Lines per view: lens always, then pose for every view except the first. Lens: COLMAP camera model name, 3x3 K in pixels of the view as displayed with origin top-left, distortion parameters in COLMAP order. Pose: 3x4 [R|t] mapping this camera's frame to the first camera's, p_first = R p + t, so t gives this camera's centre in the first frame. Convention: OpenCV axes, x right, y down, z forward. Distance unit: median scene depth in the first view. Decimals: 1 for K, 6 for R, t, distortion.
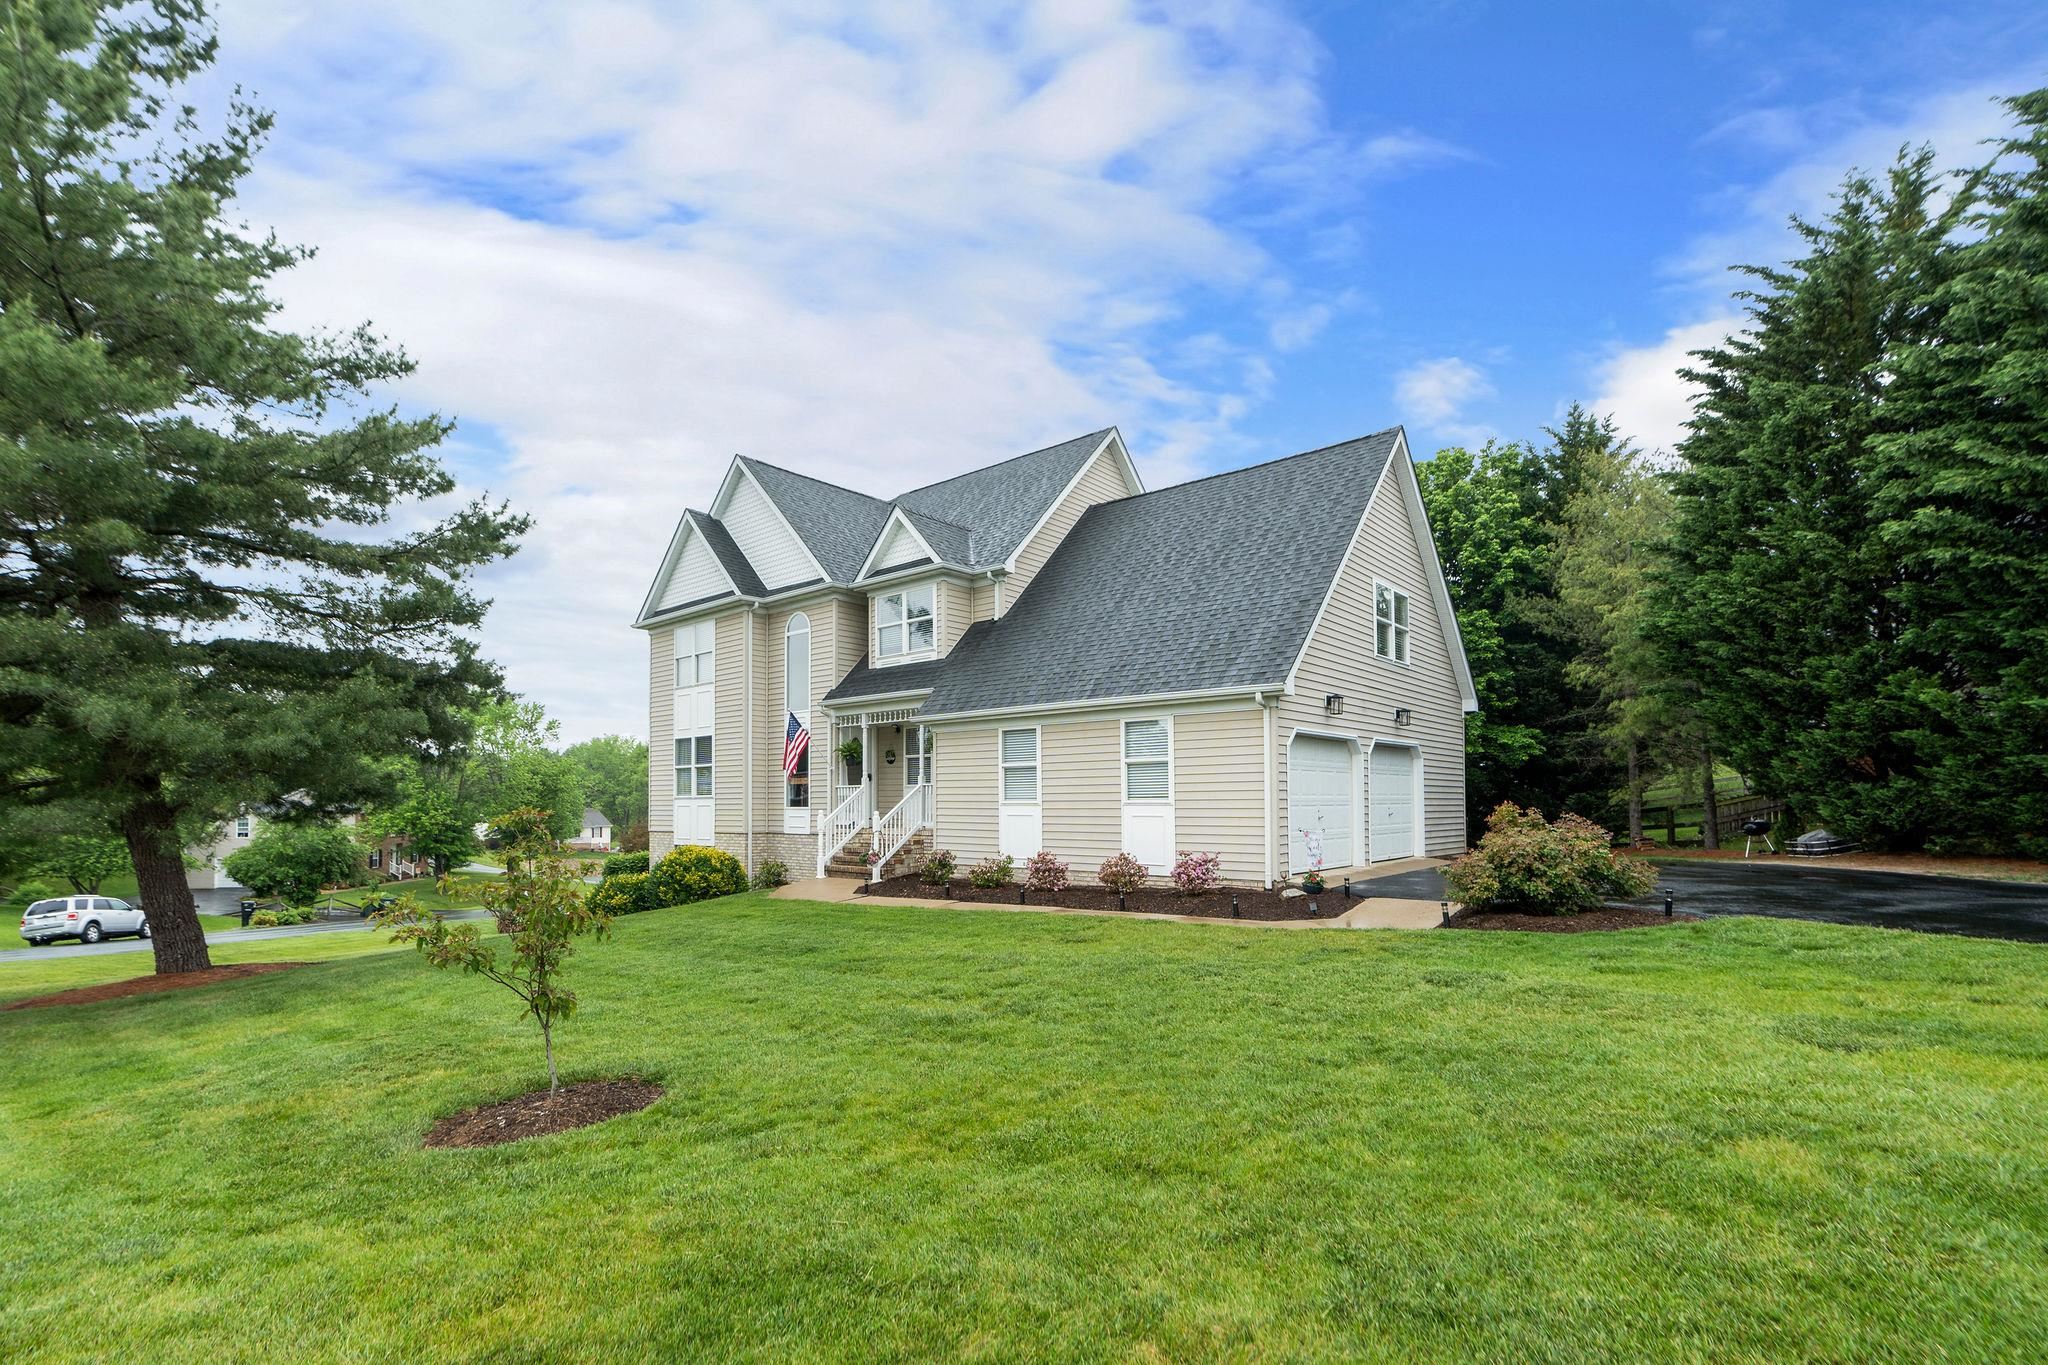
lens RADIAL K [[949.0, 0, 1023.5], [0, 949.0, 815.3], [0, 0, 1]] dist [0.007725, -0.000490]
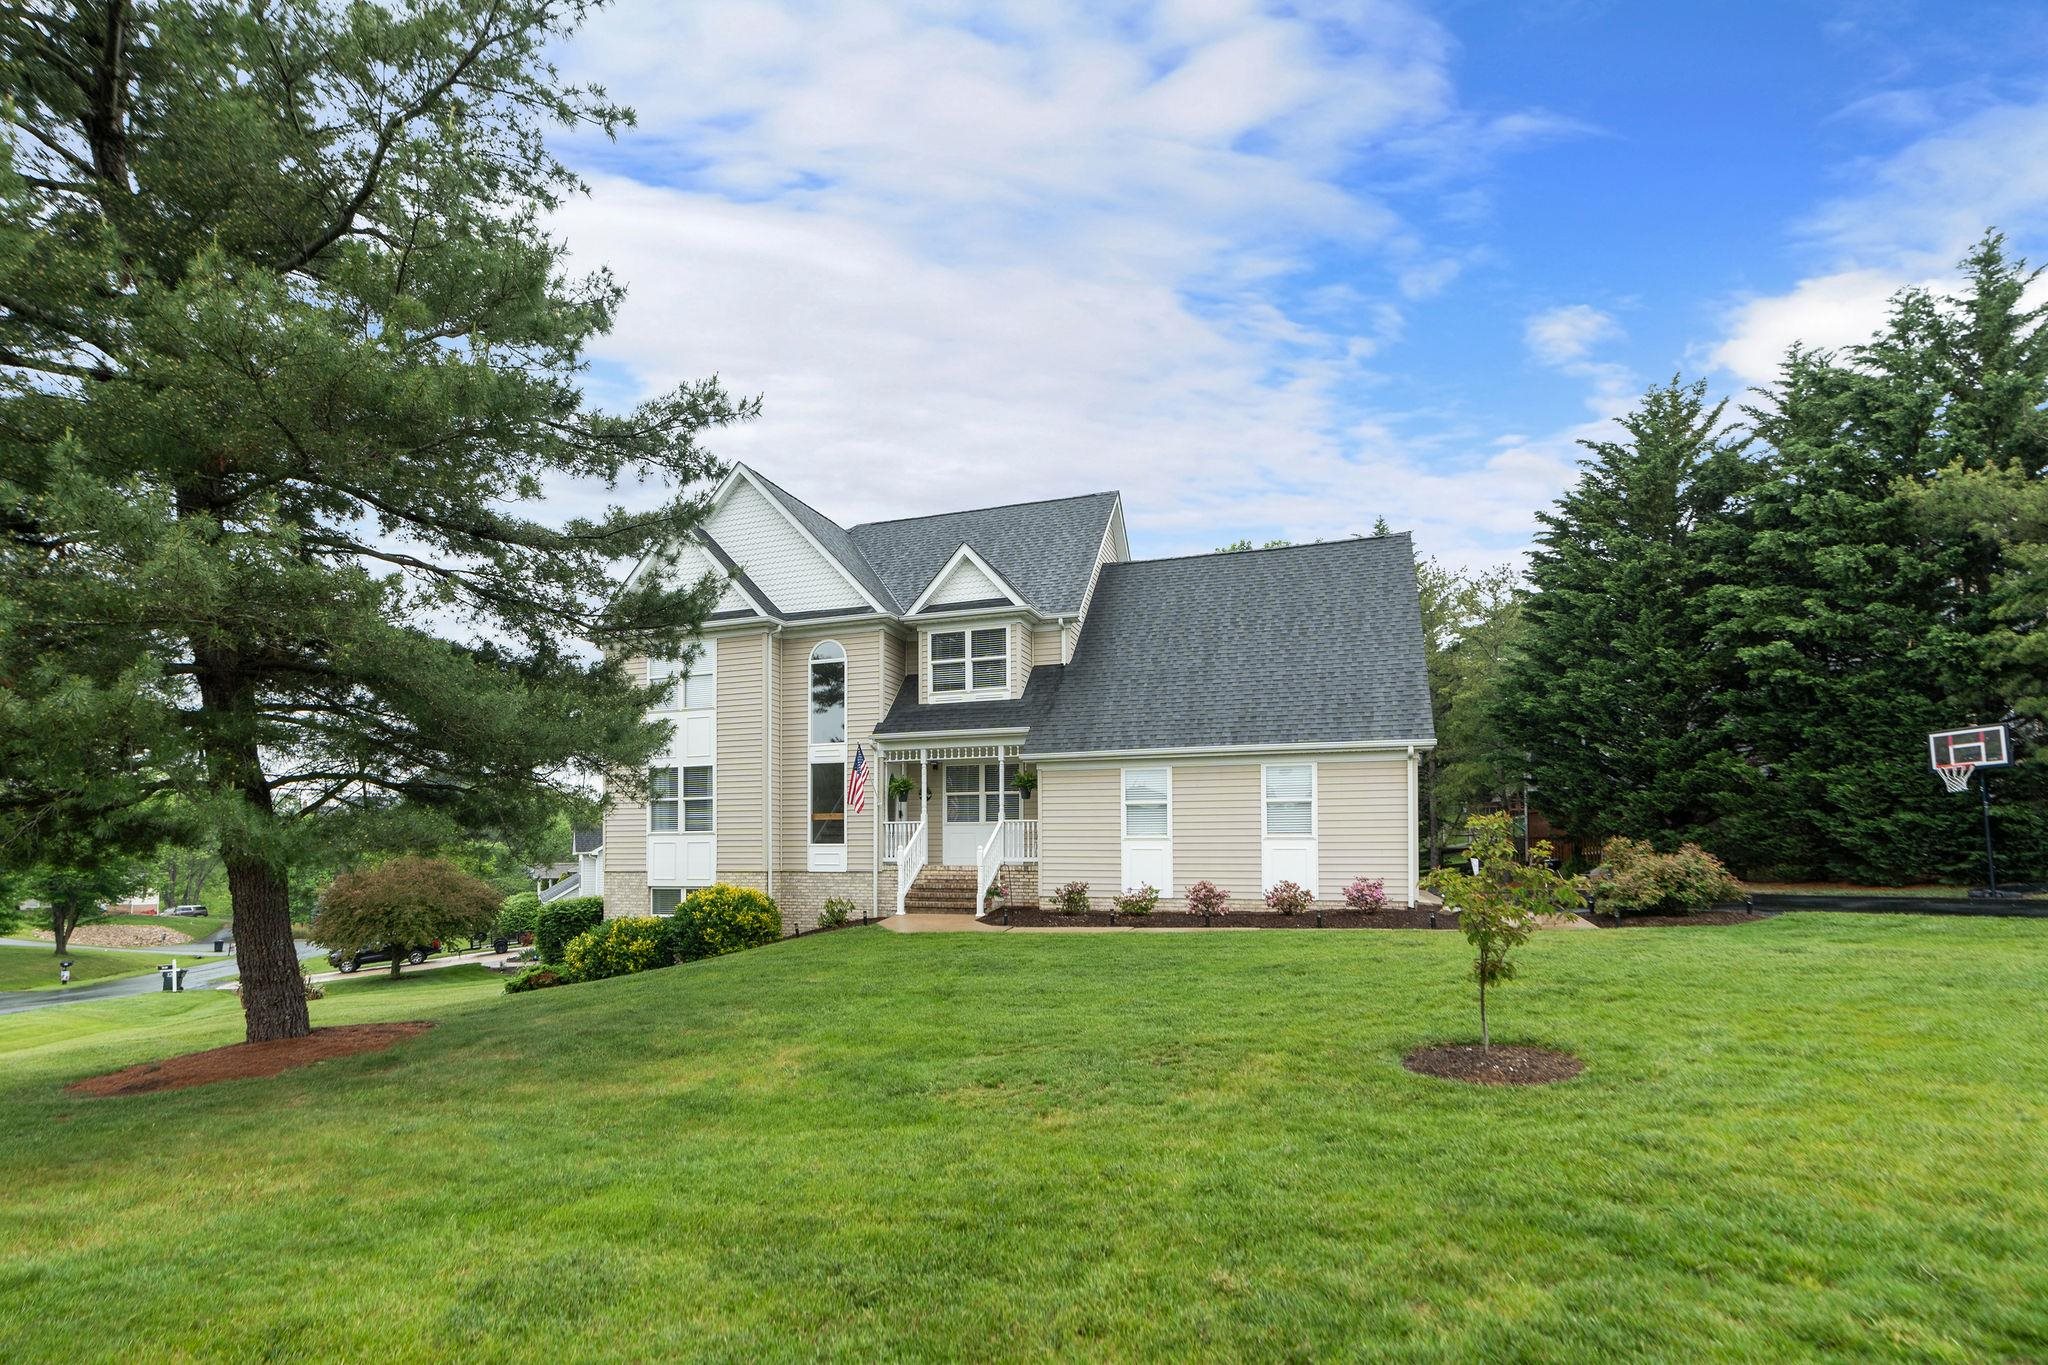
lens RADIAL K [[970.4, 0, 1022.6], [0, 970.4, 879.6], [0, 0, 1]] dist [0.000799, 0.000206]
pose [[0.930573, -0.006268, 0.366053, -0.493667], [0.001702, 0.999917, 0.012796, 0.018273], [-0.366103, -0.011285, 0.930506, 0.019527]]
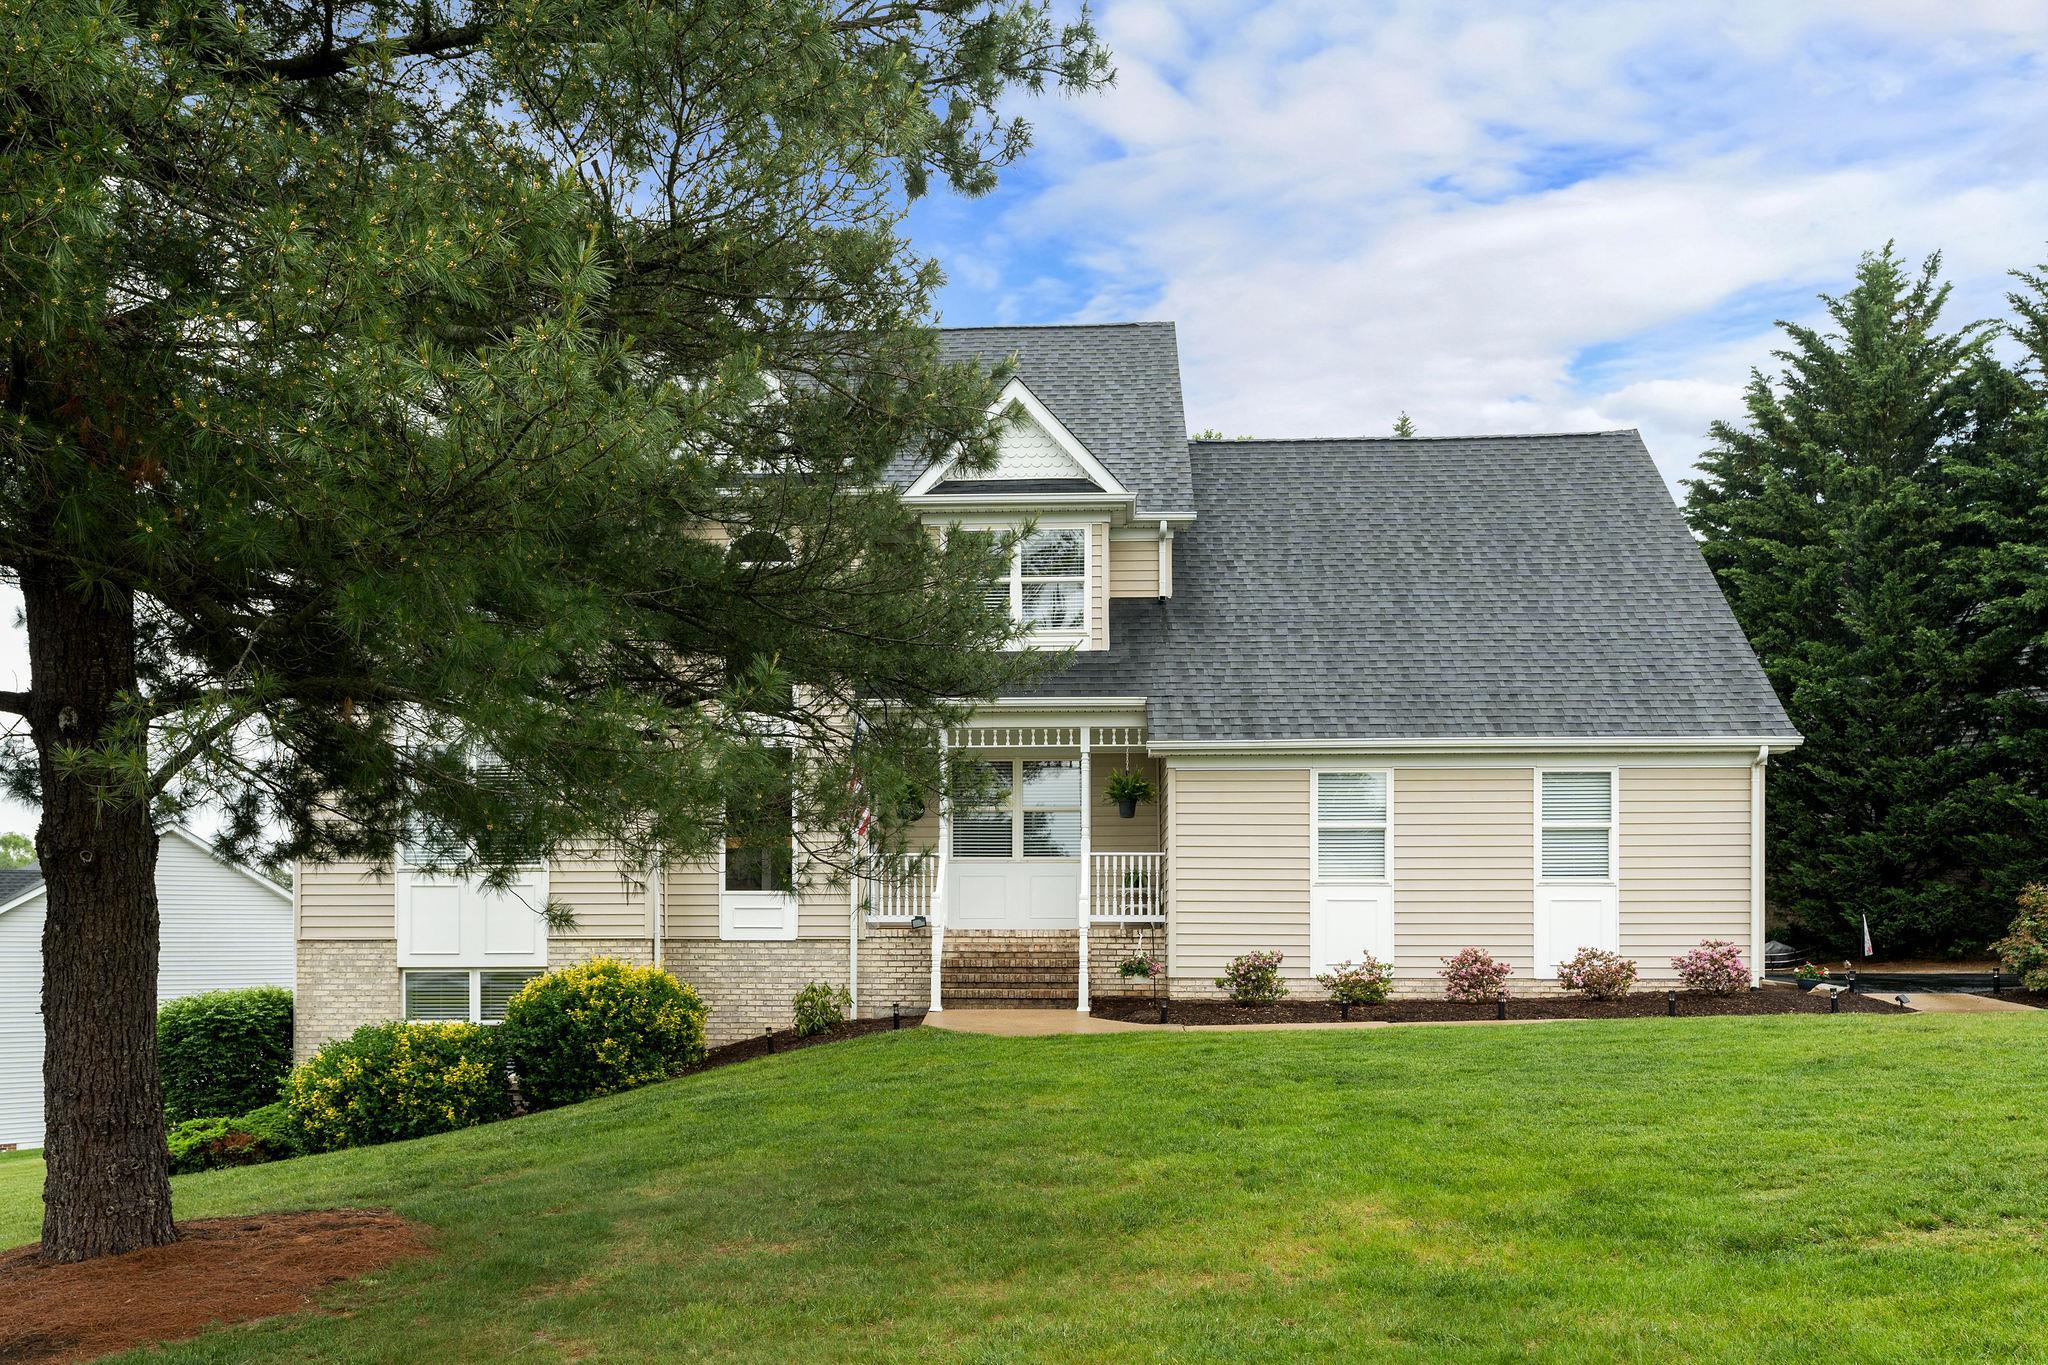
lens RADIAL K [[1586.0, 0, 1029.8], [0, 1586.0, 1006.4], [0, 0, 1]] dist [0.024222, 0.001697]
pose [[0.788213, -0.017587, 0.615152, -0.805114], [0.003798, 0.999712, 0.023715, 0.043474], [-0.615391, -0.016356, 0.788052, 0.227667]]
